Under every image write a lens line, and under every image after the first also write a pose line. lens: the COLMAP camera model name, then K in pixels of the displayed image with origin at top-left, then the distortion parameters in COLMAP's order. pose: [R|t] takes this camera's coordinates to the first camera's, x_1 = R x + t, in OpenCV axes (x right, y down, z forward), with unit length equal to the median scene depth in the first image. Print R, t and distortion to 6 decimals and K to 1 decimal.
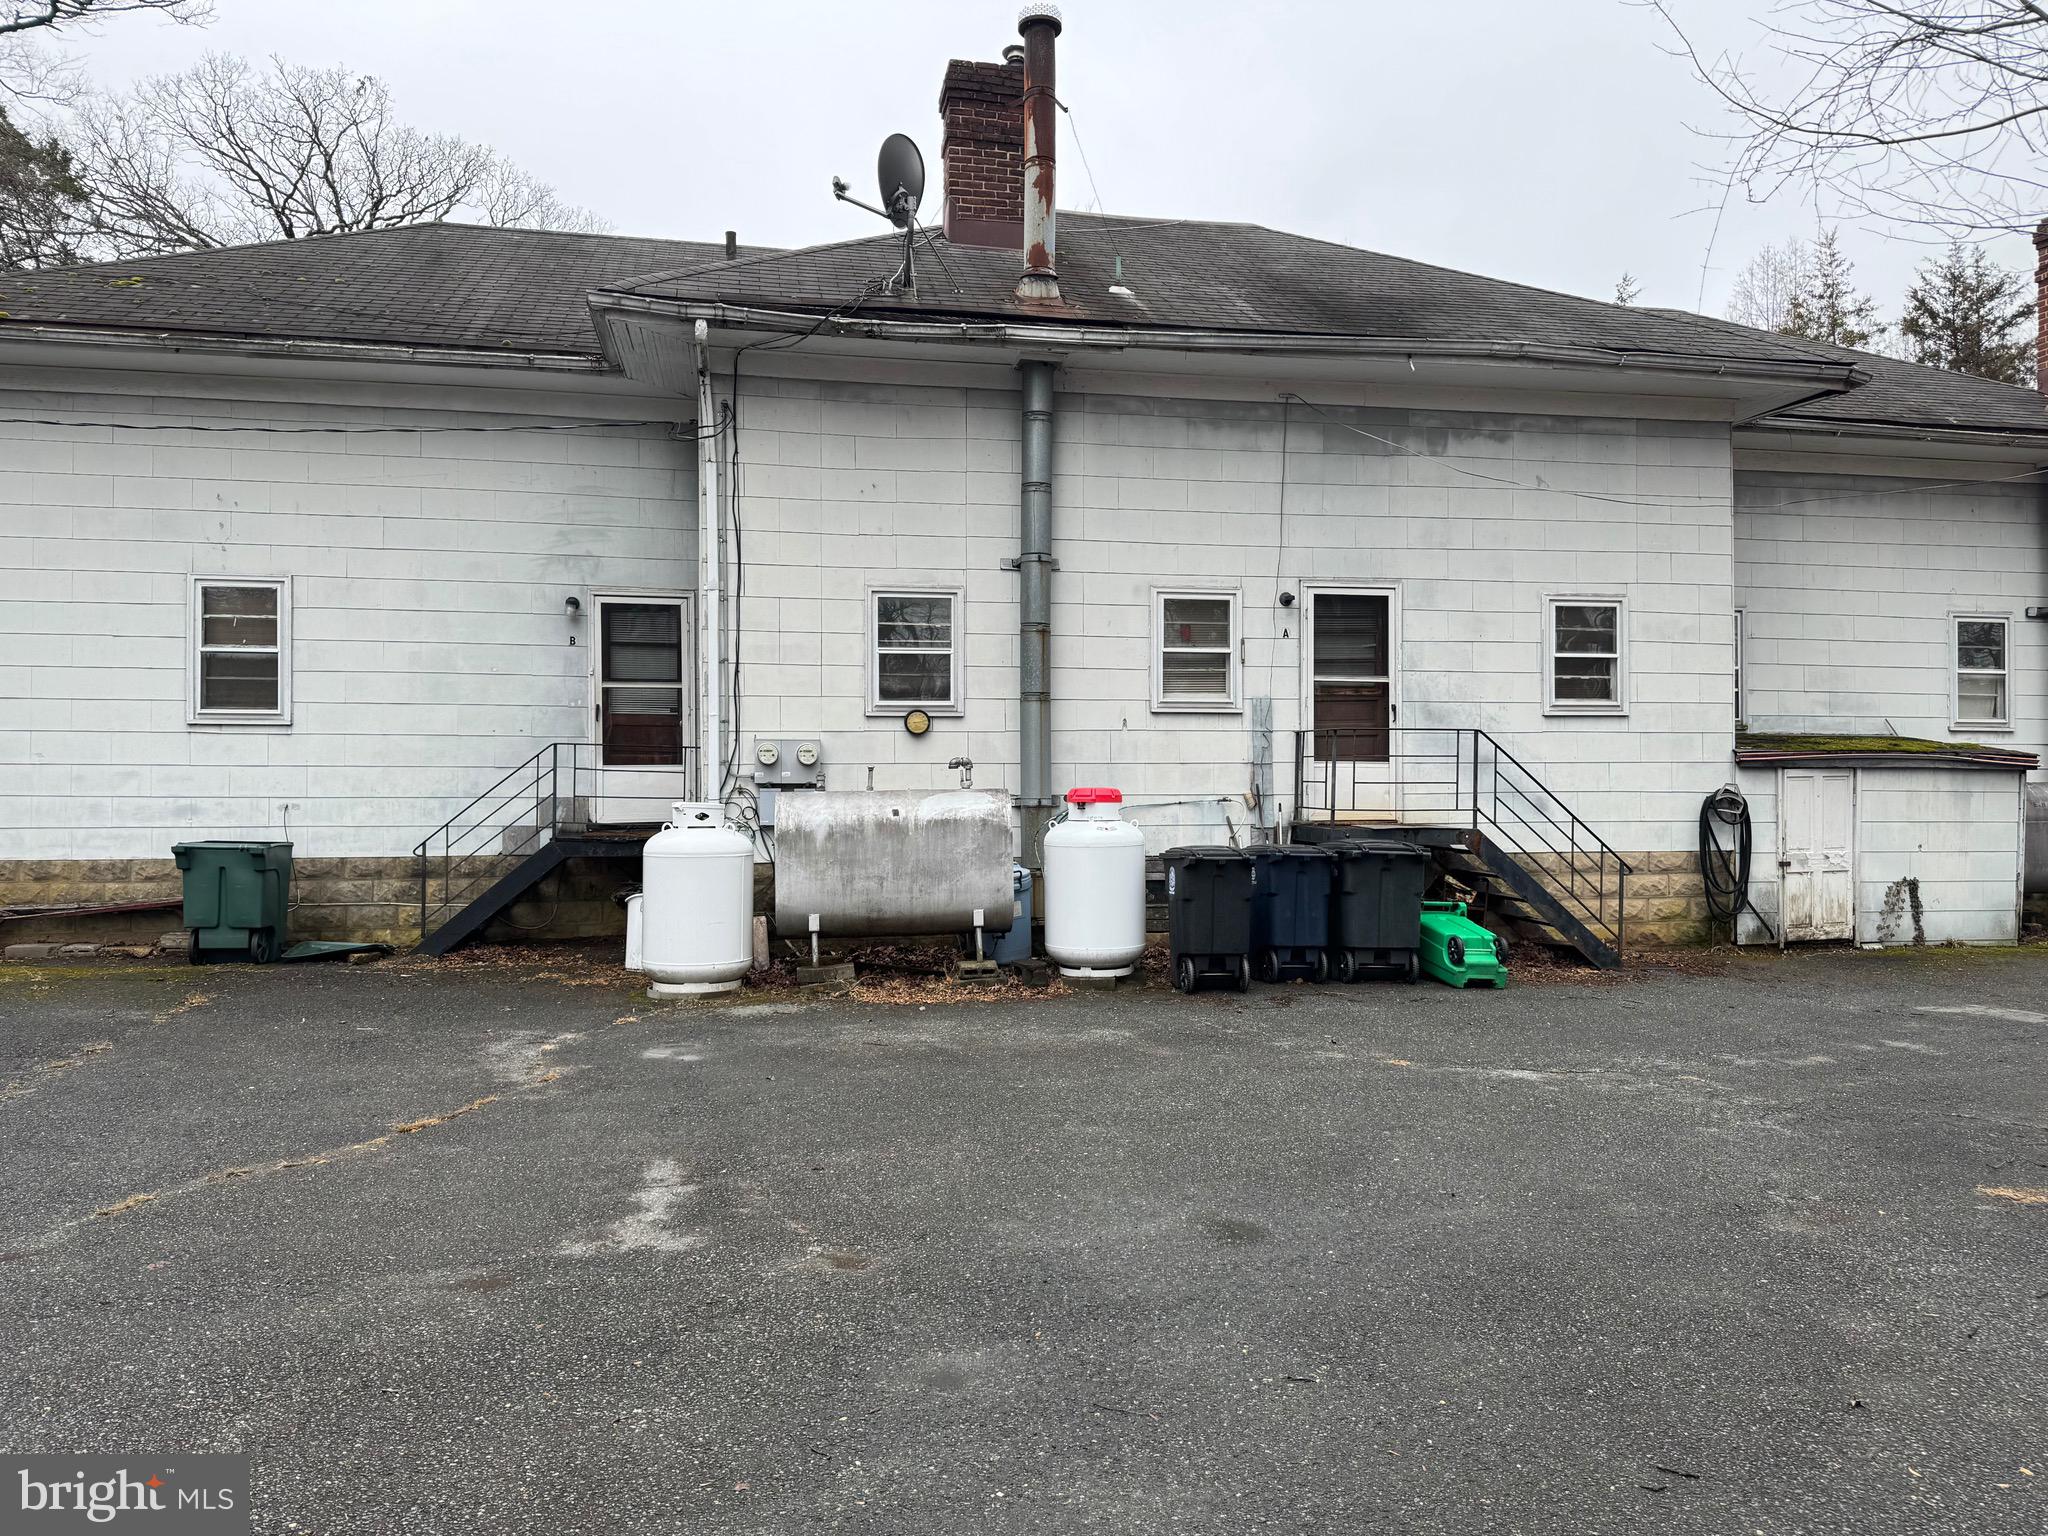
lens RADIAL K [[1448.5, 0, 1029.2], [0, 1448.5, 779.3], [0, 0, 1]] dist [0.073521, -0.091150]
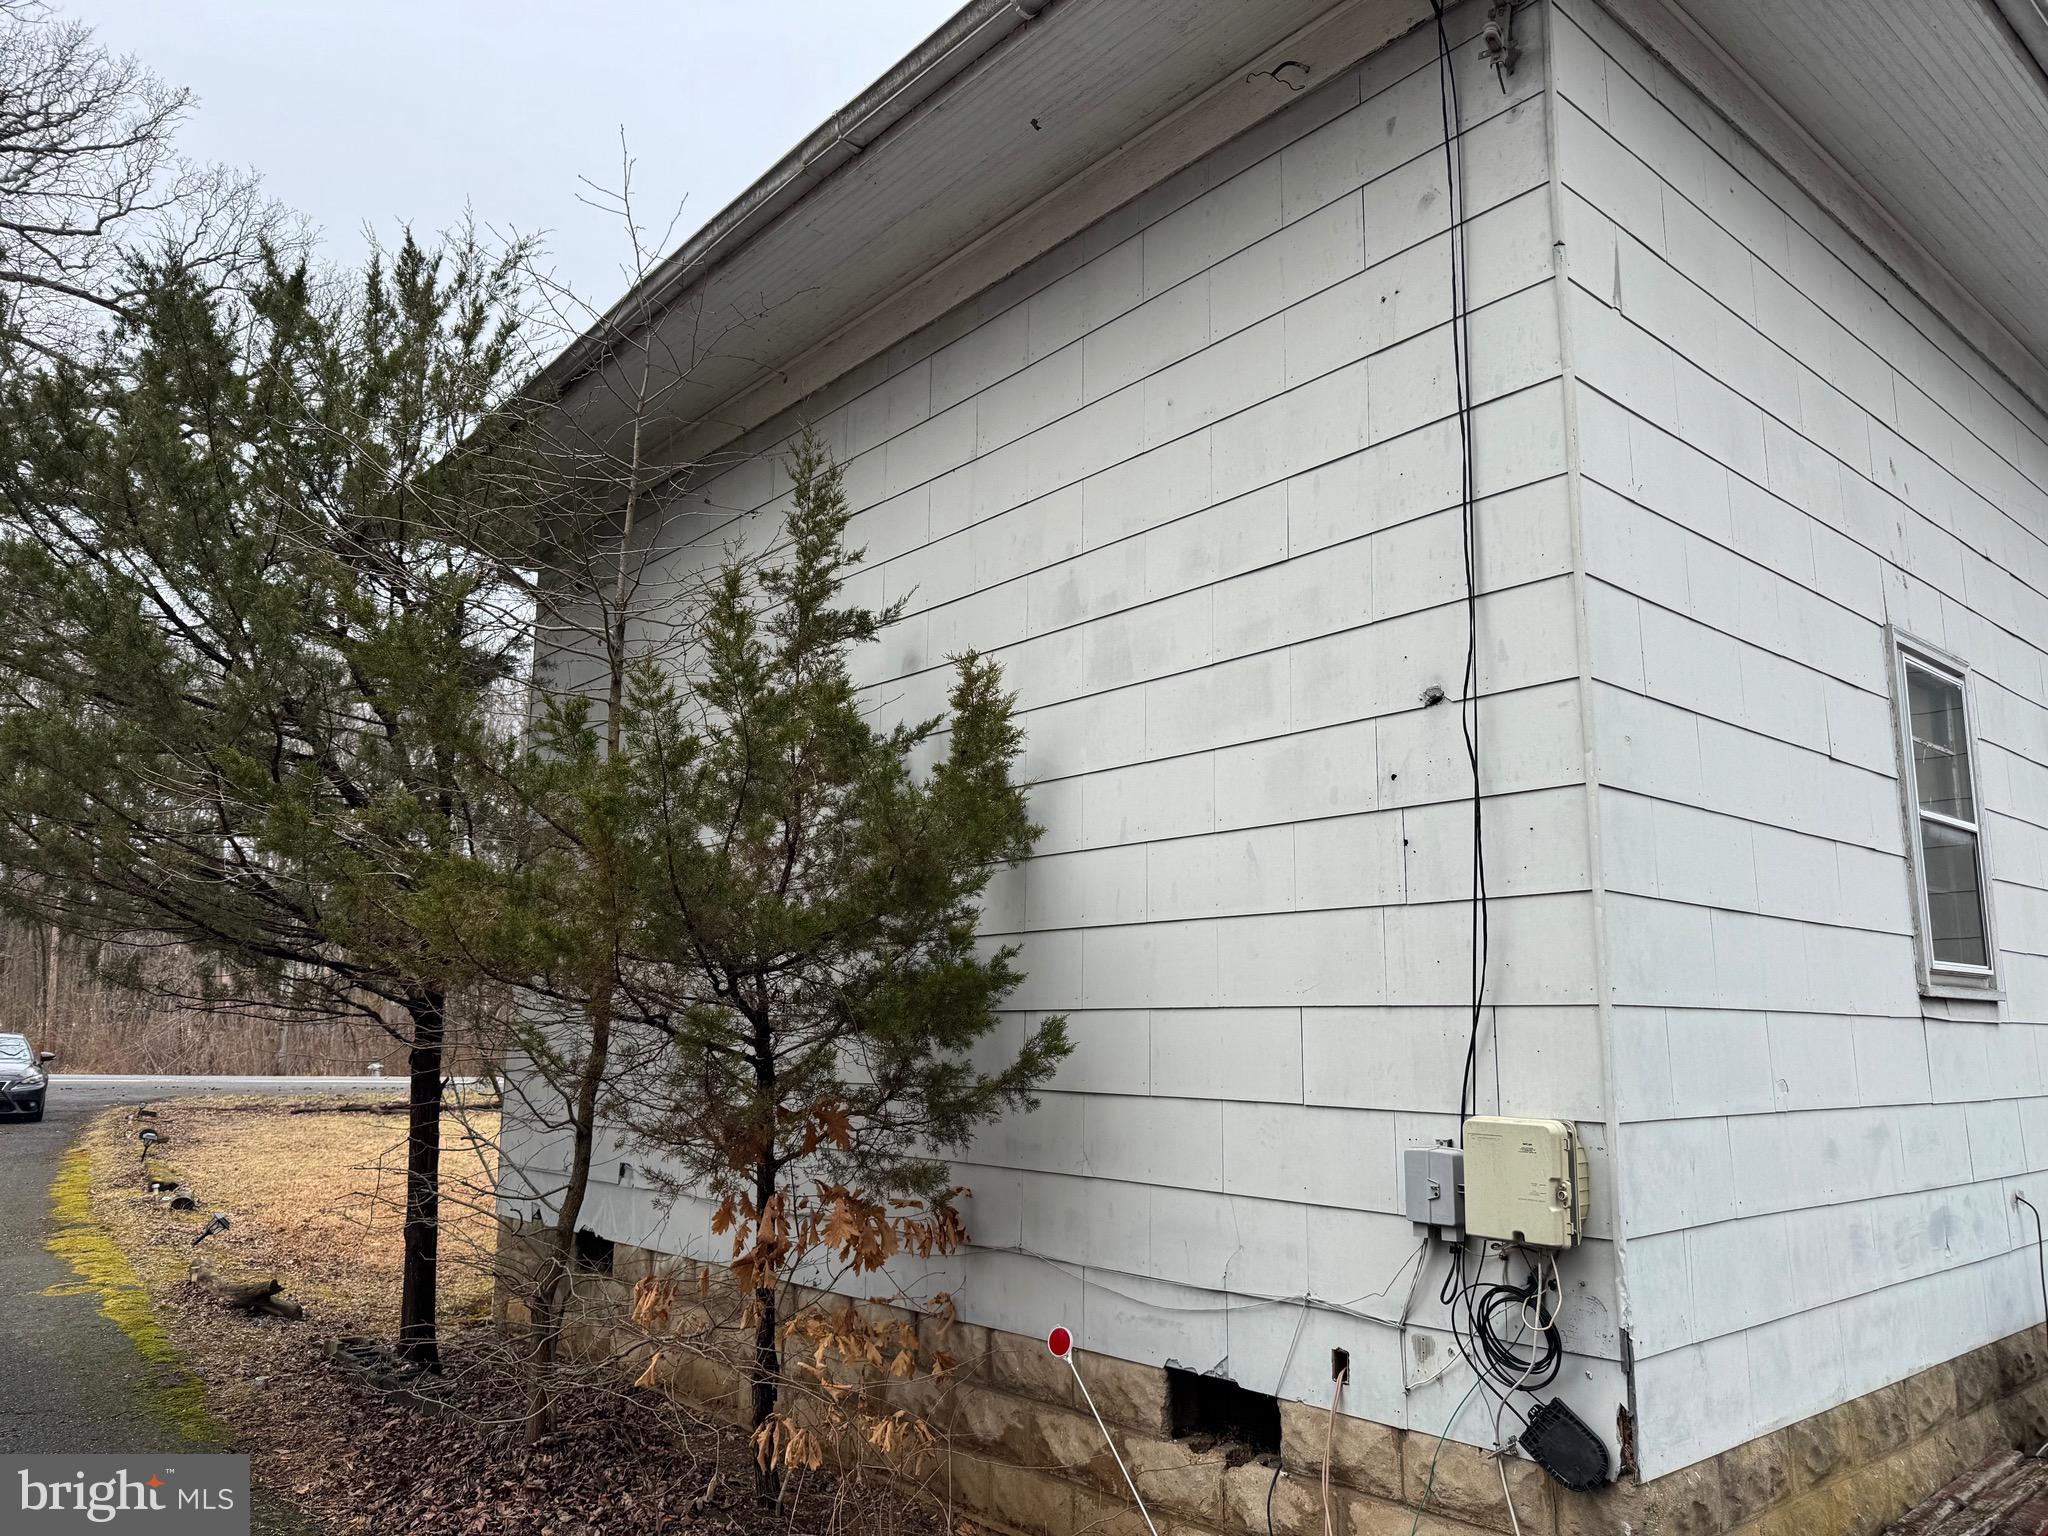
lens RADIAL K [[1436.4, 0, 1023.1], [0, 1436.4, 772.8], [0, 0, 1]] dist [0.130674, -0.177285]
pose [[0.860981, 0.097351, 0.499234, -0.958702], [-0.007624, 0.983873, -0.178709, -0.023943], [-0.508580, 0.150059, 0.847838, 0.763978]]
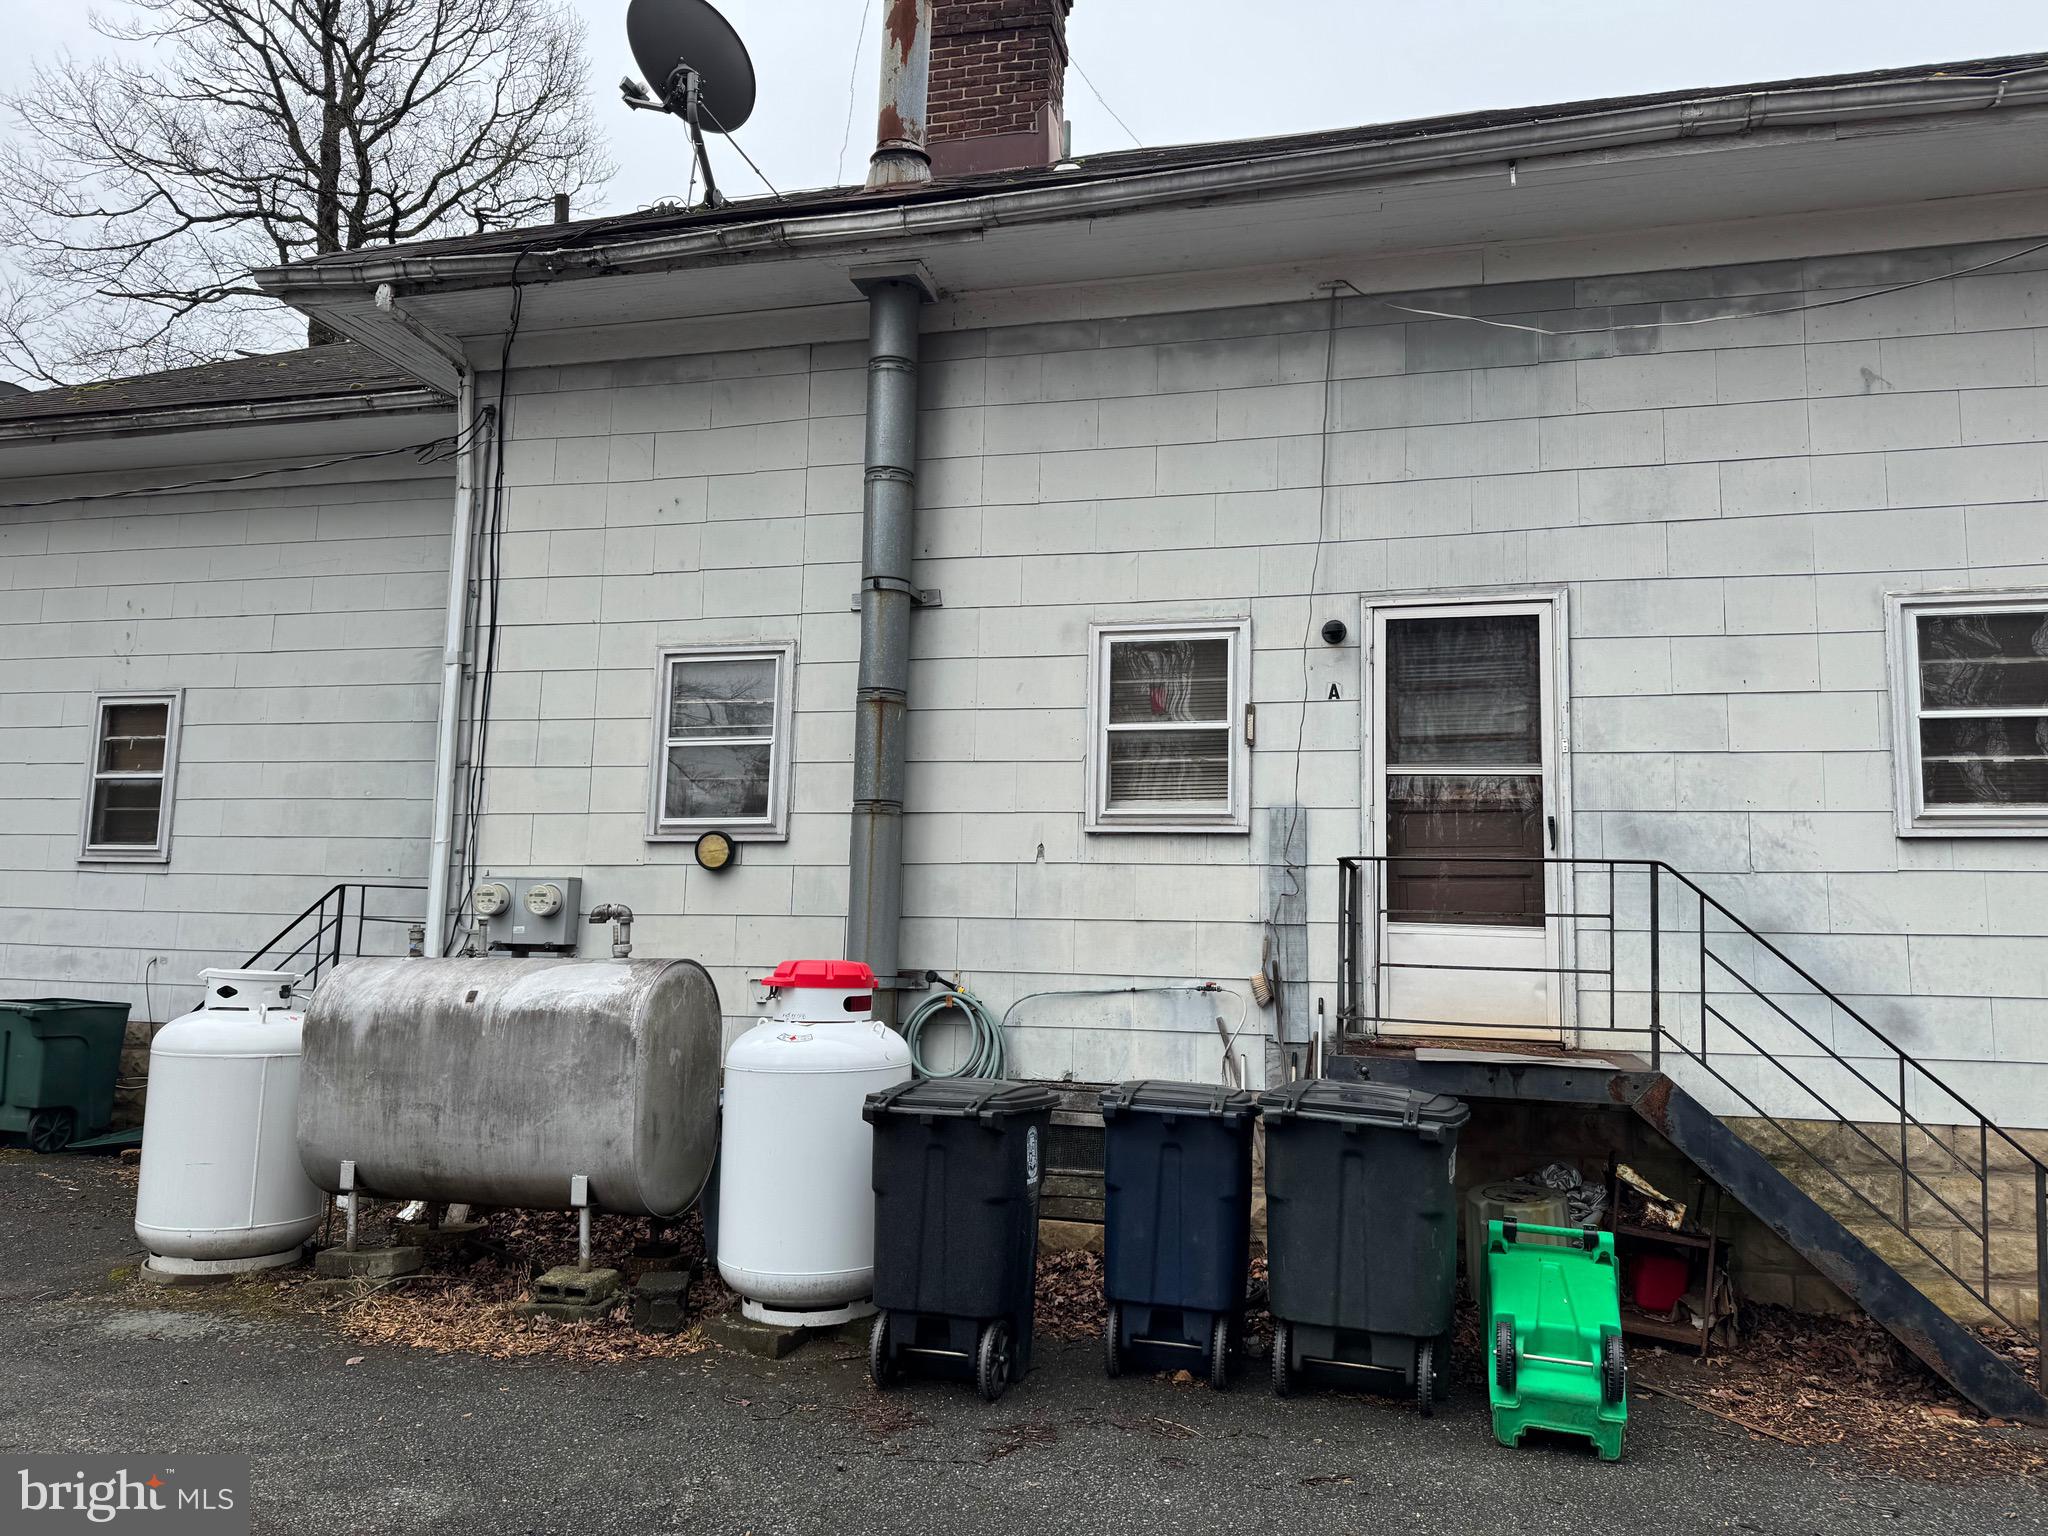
lens RADIAL K [[1438.8, 0, 1027.2], [0, 1438.8, 780.1], [0, 0, 1]] dist [0.073441, -0.102713]
pose [[0.908238, -0.026587, -0.417609, 0.293553], [-0.024104, 0.992998, -0.115643, 0.000551], [0.417760, 0.115098, 0.901238, 0.441412]]
